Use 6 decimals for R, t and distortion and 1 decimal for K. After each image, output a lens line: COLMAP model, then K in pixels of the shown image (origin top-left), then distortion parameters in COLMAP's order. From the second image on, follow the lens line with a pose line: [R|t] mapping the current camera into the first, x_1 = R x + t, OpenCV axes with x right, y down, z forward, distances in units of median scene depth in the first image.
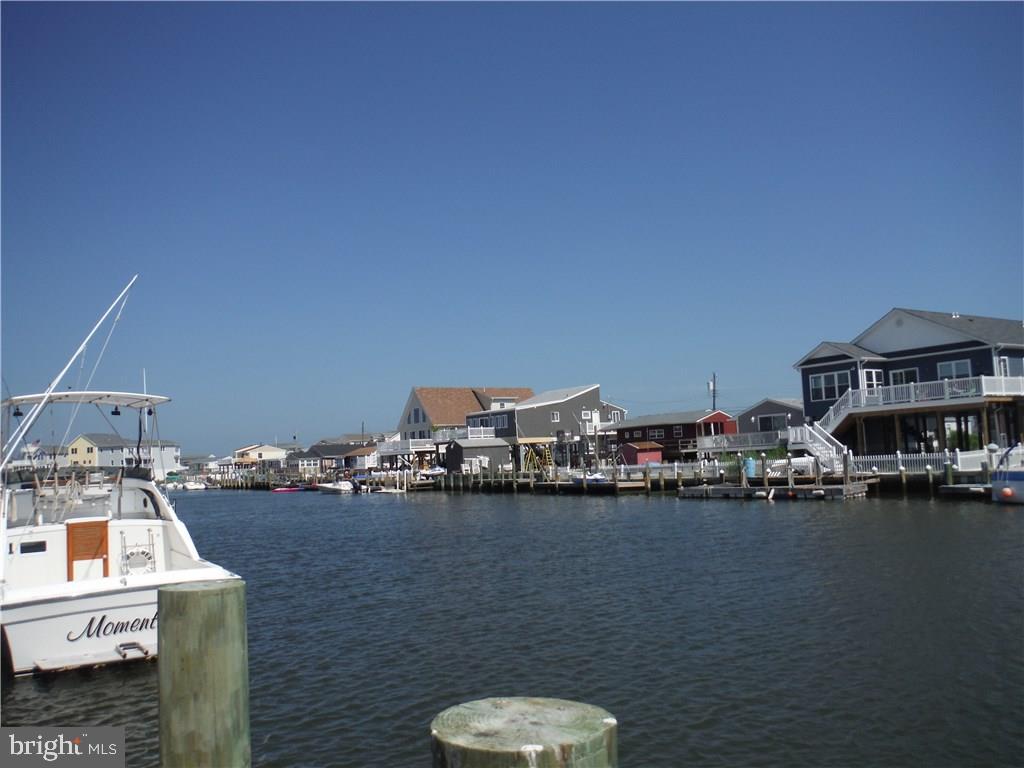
lens RADIAL K [[875.1, 0, 512.0], [0, 875.1, 384.0], [0, 0, 1]] dist [-0.042921, 0.001347]
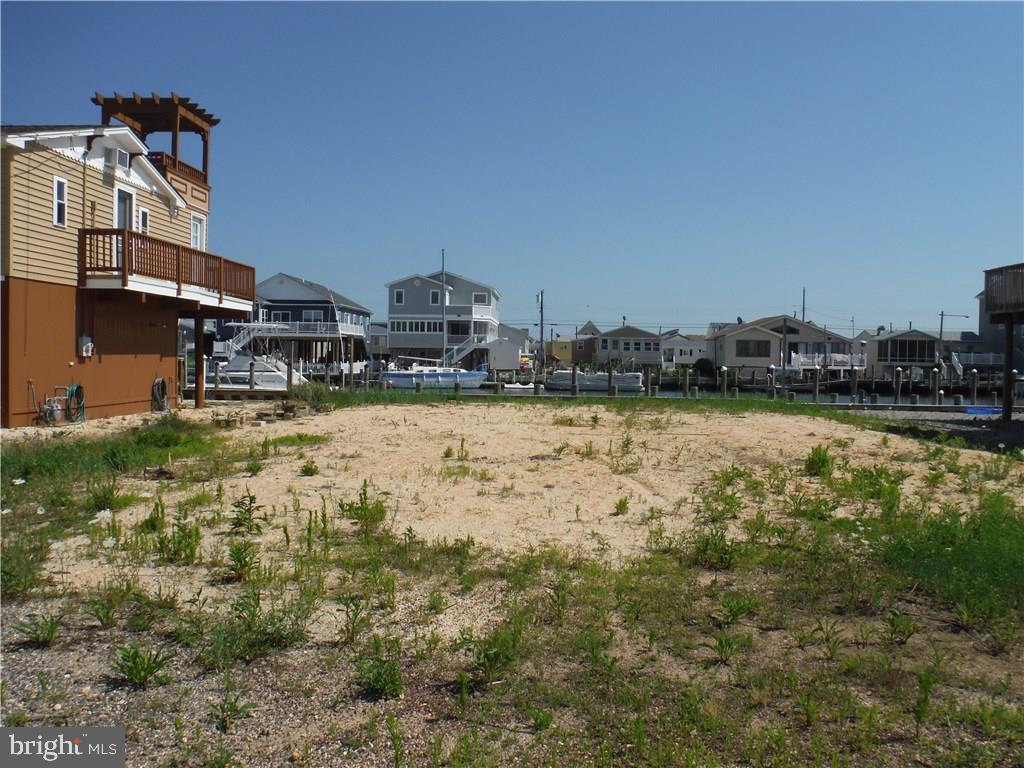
lens RADIAL K [[875.1, 0, 512.0], [0, 875.1, 384.0], [0, 0, 1]] dist [-0.042921, 0.001347]
pose [[0.601095, 0.030895, 0.798580, -0.592298], [-0.109245, 0.993049, 0.043811, -0.001290], [-0.791676, -0.113576, 0.600292, -0.338445]]
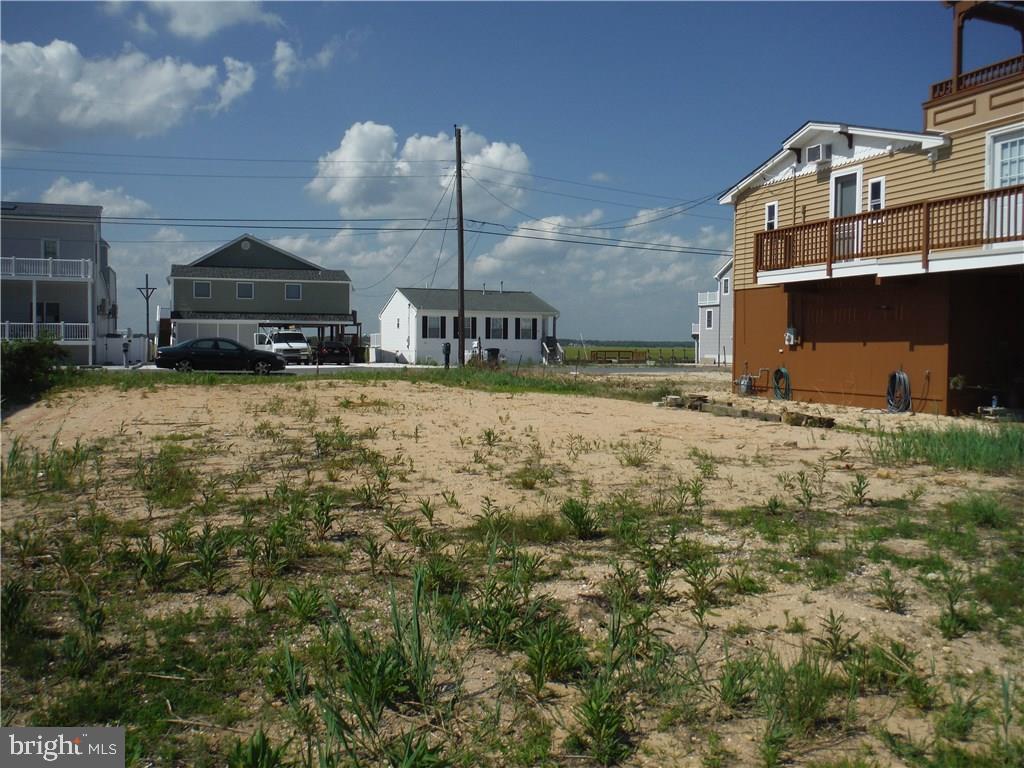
lens RADIAL K [[875.1, 0, 512.0], [0, 875.1, 384.0], [0, 0, 1]] dist [-0.042921, 0.001347]
pose [[-0.216611, 0.086495, -0.972419, 1.873145], [0.063768, 0.995194, 0.074317, 0.012149], [0.974173, -0.045912, -0.221086, 0.933837]]
